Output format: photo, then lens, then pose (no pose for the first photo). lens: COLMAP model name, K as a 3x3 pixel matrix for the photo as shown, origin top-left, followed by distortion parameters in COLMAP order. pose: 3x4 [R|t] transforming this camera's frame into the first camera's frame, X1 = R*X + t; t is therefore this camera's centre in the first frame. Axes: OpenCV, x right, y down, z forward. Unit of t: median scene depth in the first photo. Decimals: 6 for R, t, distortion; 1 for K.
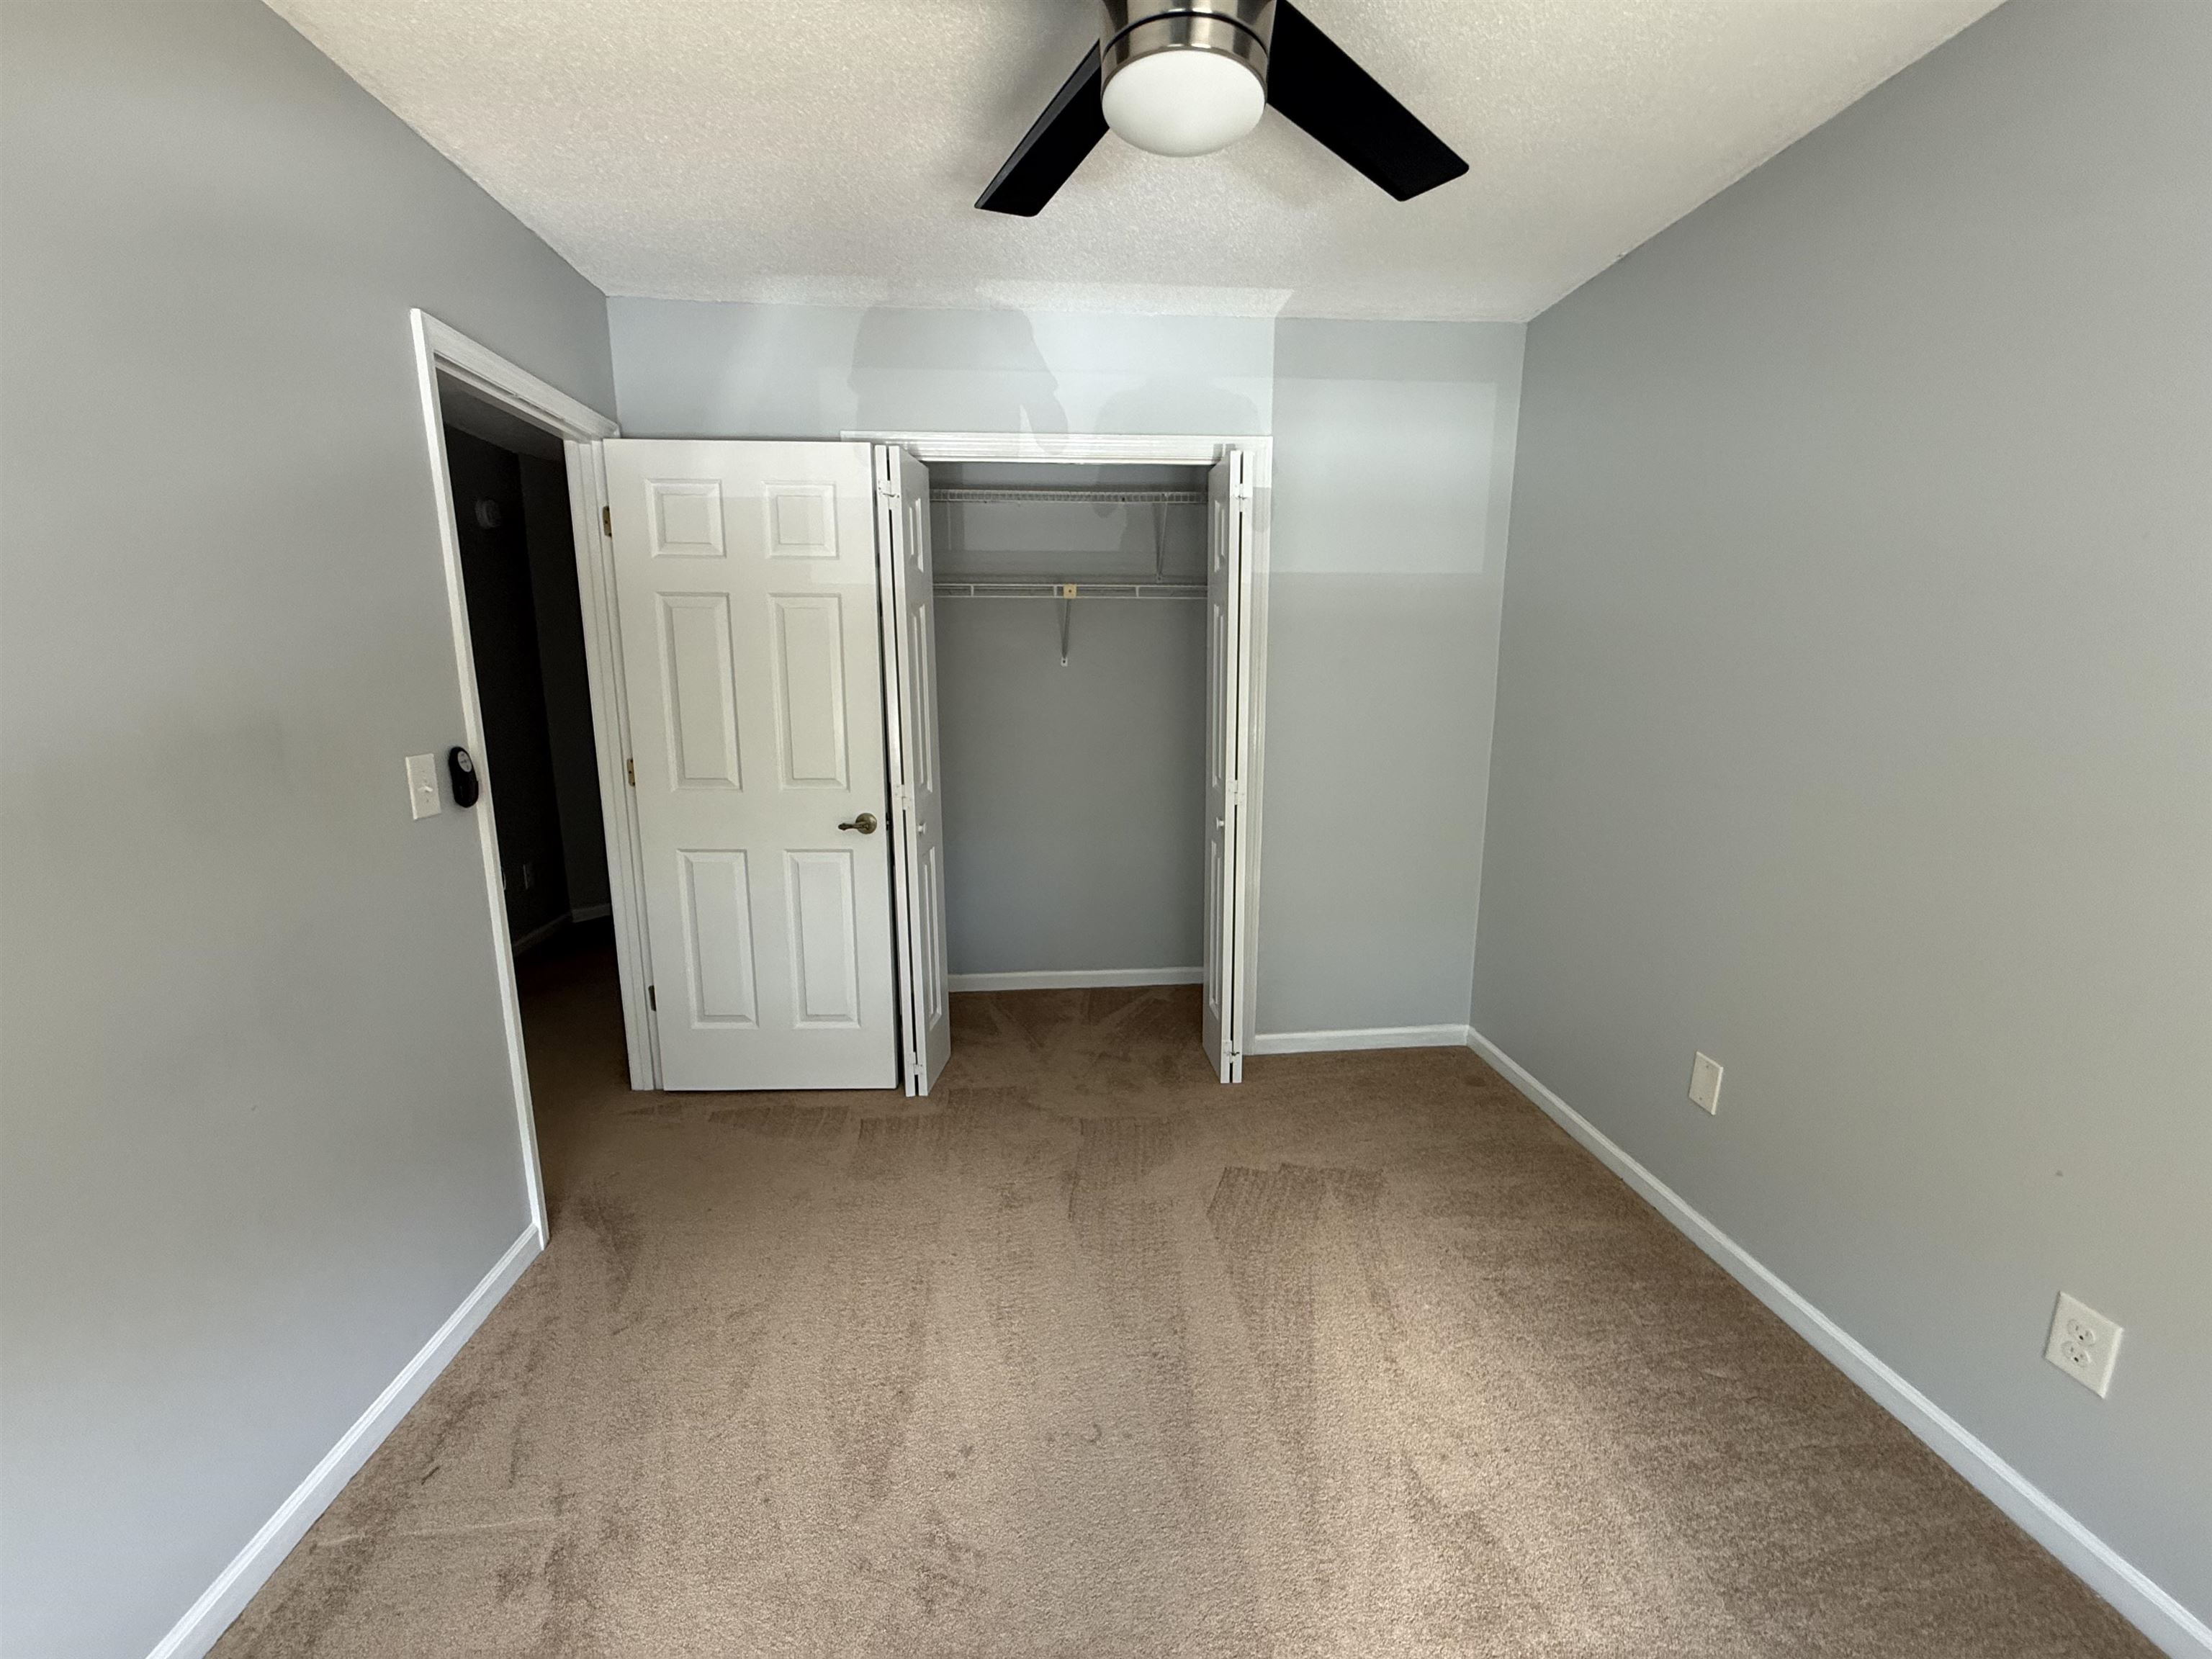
lens RADIAL K [[877.3, 0, 1099.2], [0, 877.3, 827.3], [0, 0, 1]] dist [-0.001973, -0.000186]
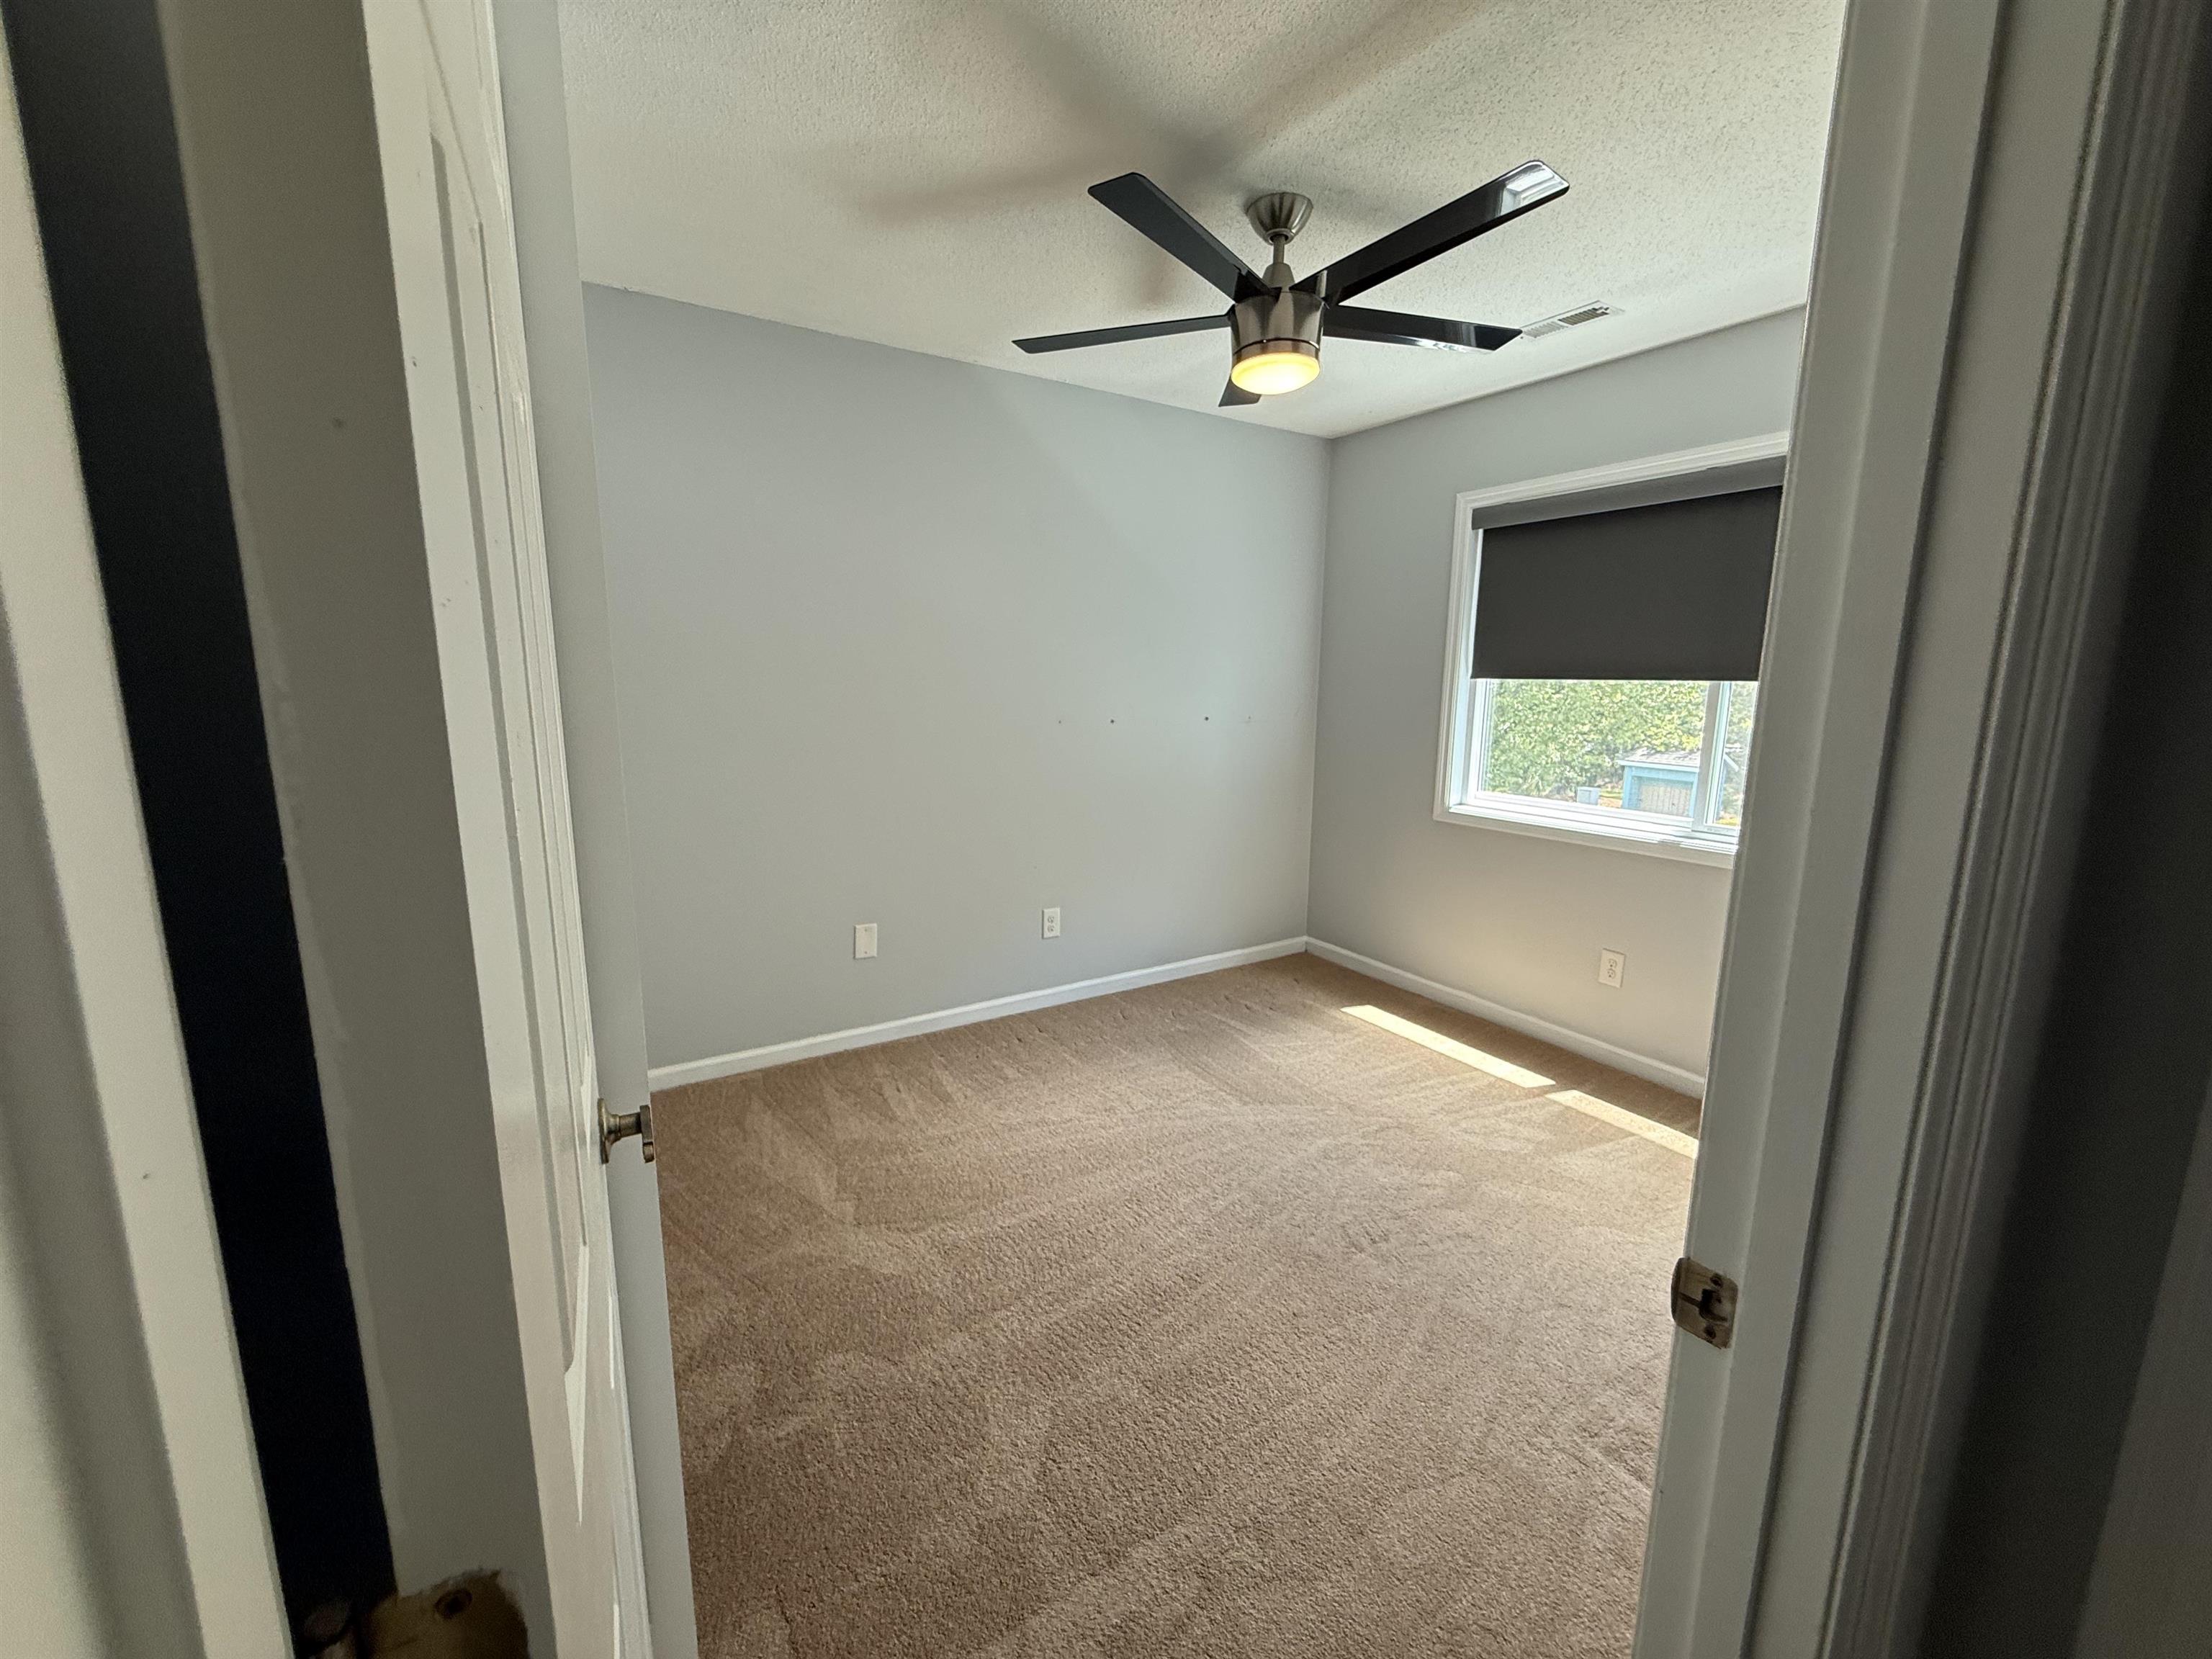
lens RADIAL K [[877.3, 0, 1099.2], [0, 877.3, 827.3], [0, 0, 1]] dist [-0.001973, -0.000186]
pose [[-0.465019, -0.150351, 0.872440, -0.805138], [0.153186, 0.956943, 0.246564, -0.214417], [-0.871947, 0.248303, -0.421965, 1.242829]]
